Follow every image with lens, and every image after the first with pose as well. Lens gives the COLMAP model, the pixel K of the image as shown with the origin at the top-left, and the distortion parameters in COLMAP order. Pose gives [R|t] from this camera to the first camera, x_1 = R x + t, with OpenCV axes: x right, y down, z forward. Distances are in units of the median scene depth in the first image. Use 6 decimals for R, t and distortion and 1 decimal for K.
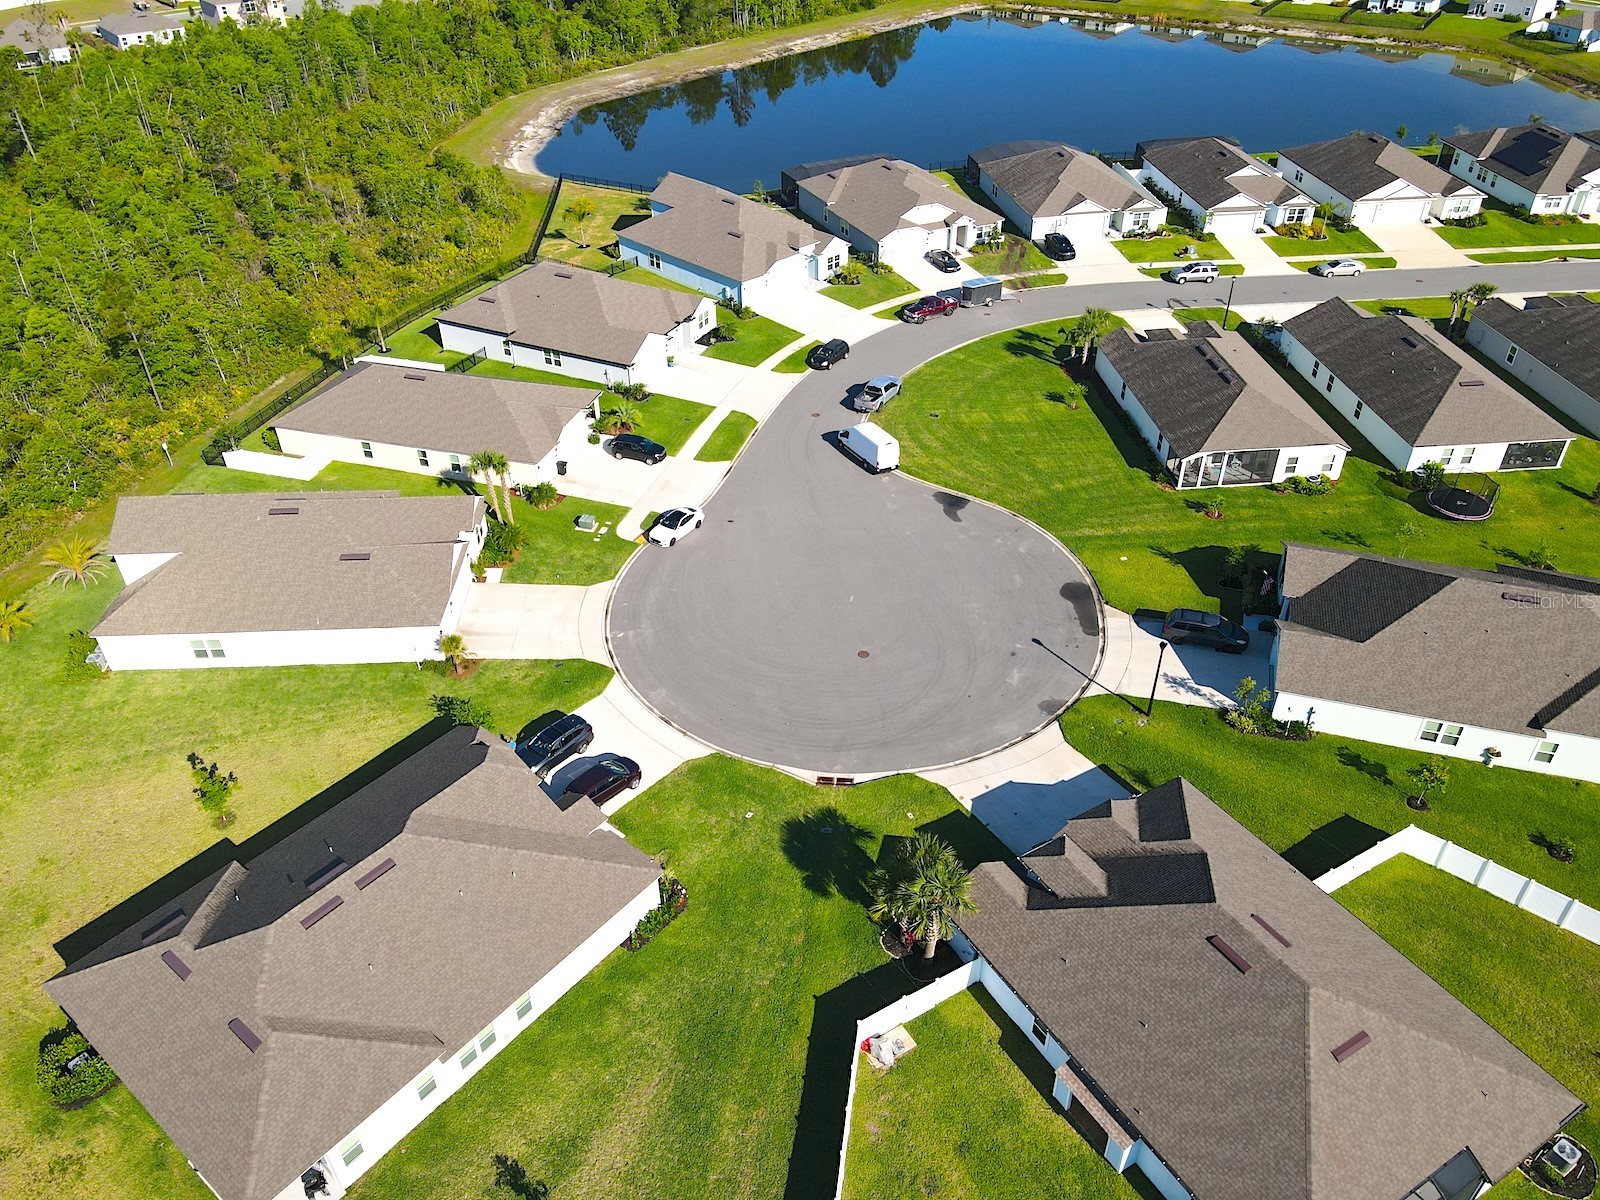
lens RADIAL K [[1171.8, 0, 800.0], [0, 1171.8, 600.0], [0, 0, 1]] dist [-0.011166, 0.034485]
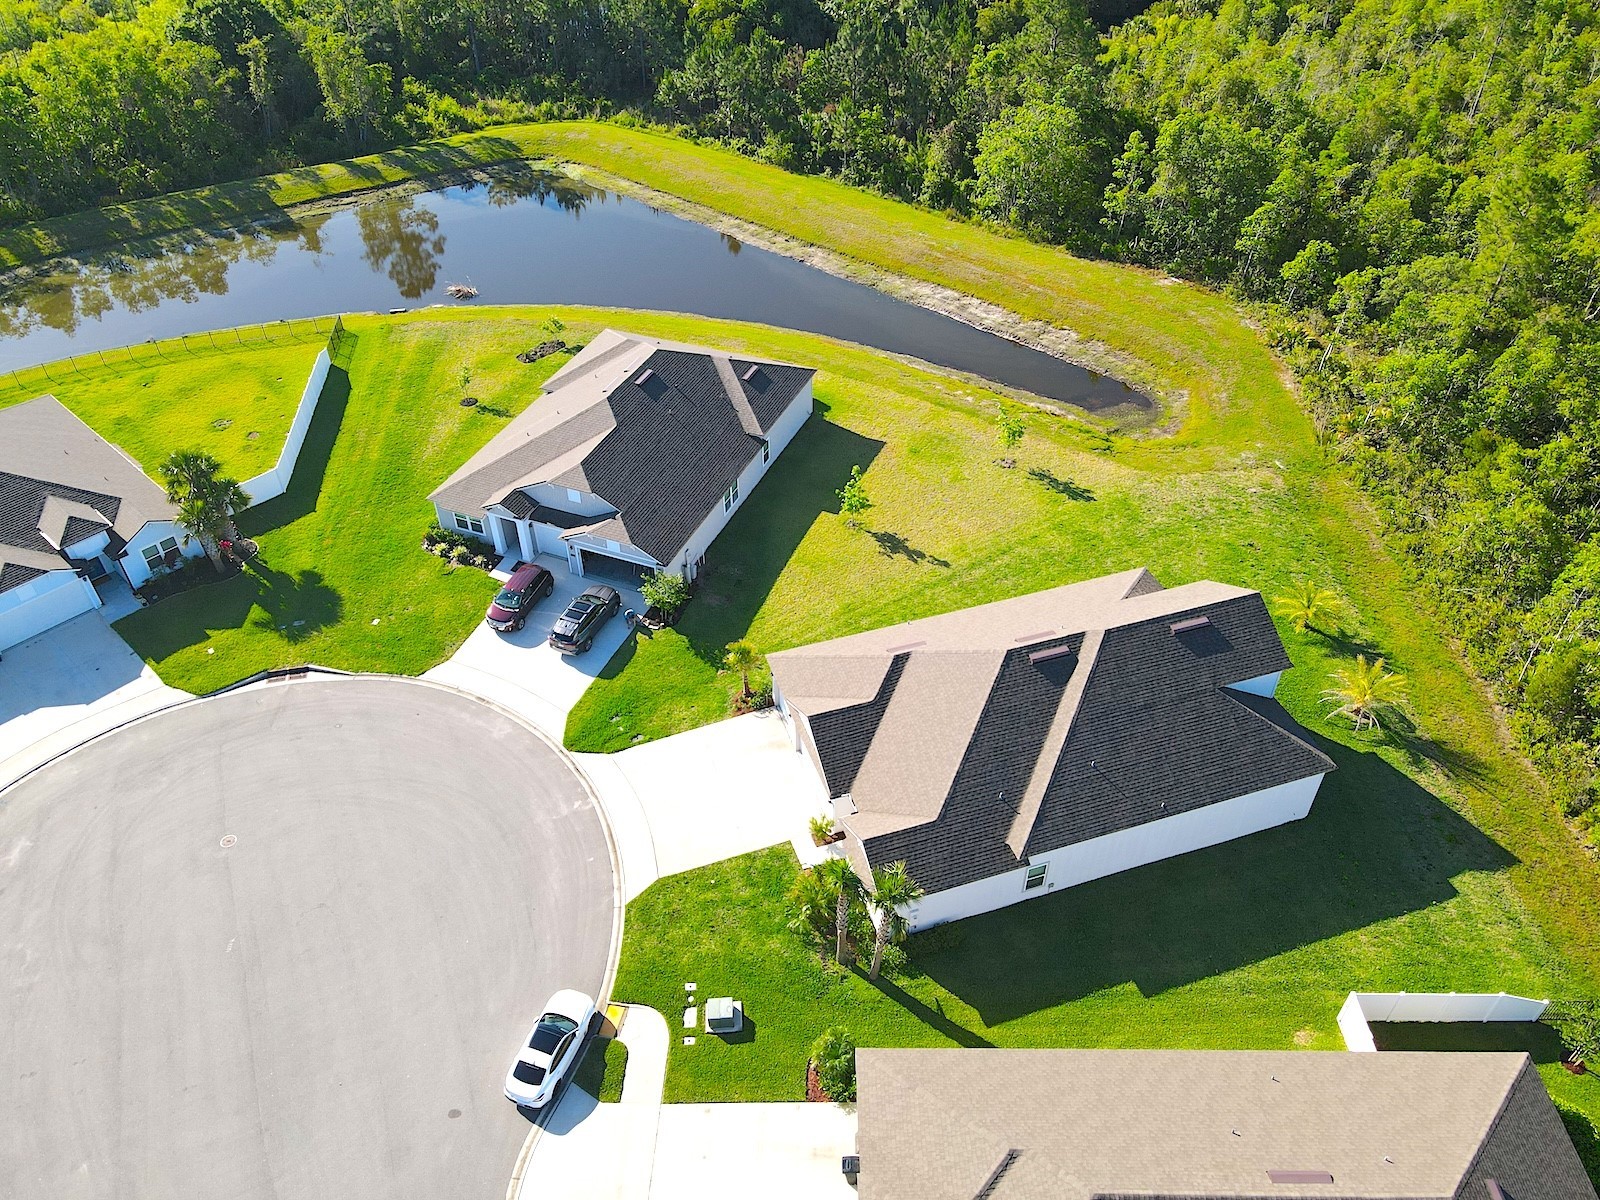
lens RADIAL K [[1169.7, 0, 800.0], [0, 1169.7, 600.0], [0, 0, 1]] dist [0.012433, -0.004553]
pose [[-0.960401, 0.203101, -0.190736, -0.153190], [-0.135485, 0.257756, 0.956664, -0.631532], [0.243463, 0.944623, -0.220032, 0.948893]]
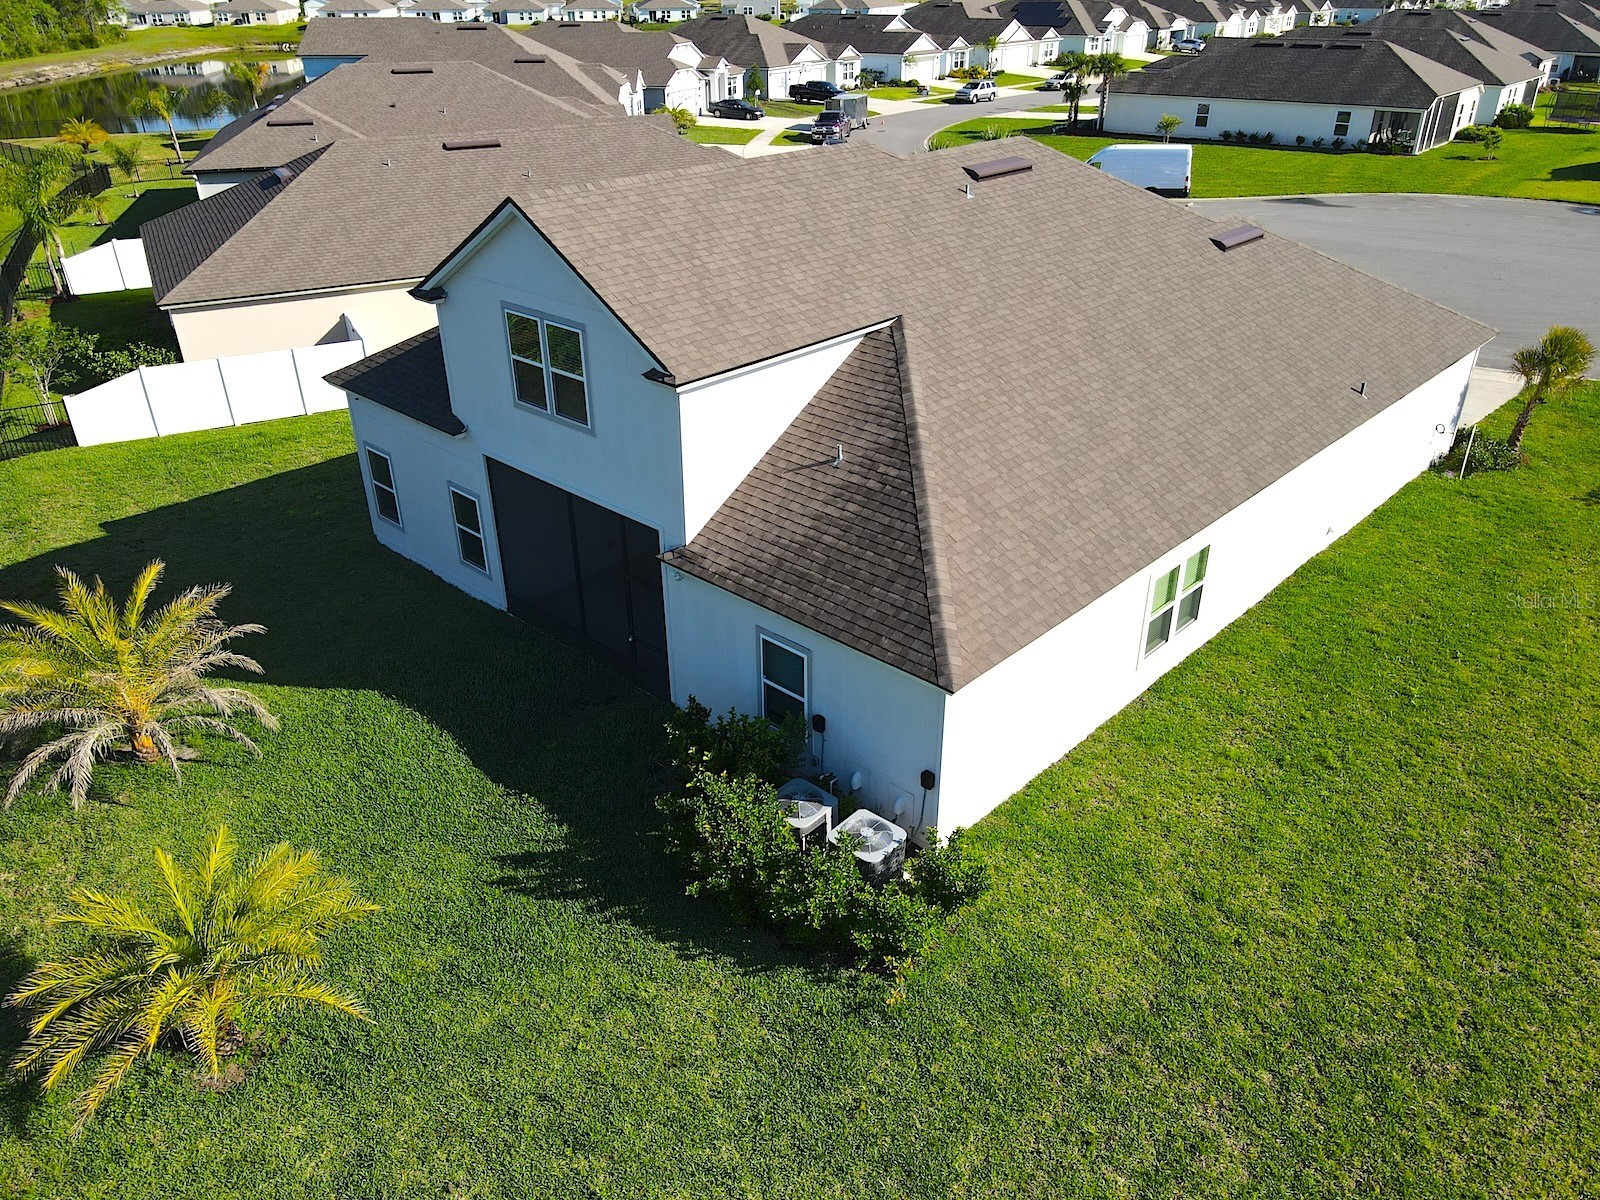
lens RADIAL K [[1169.7, 0, 800.0], [0, 1169.7, 600.0], [0, 0, 1]] dist [0.012433, -0.004553]
pose [[0.713680, -0.328779, 0.618518, -0.610238], [0.411288, 0.911451, 0.009923, 0.003351], [-0.567012, 0.247307, 0.785708, 0.702275]]
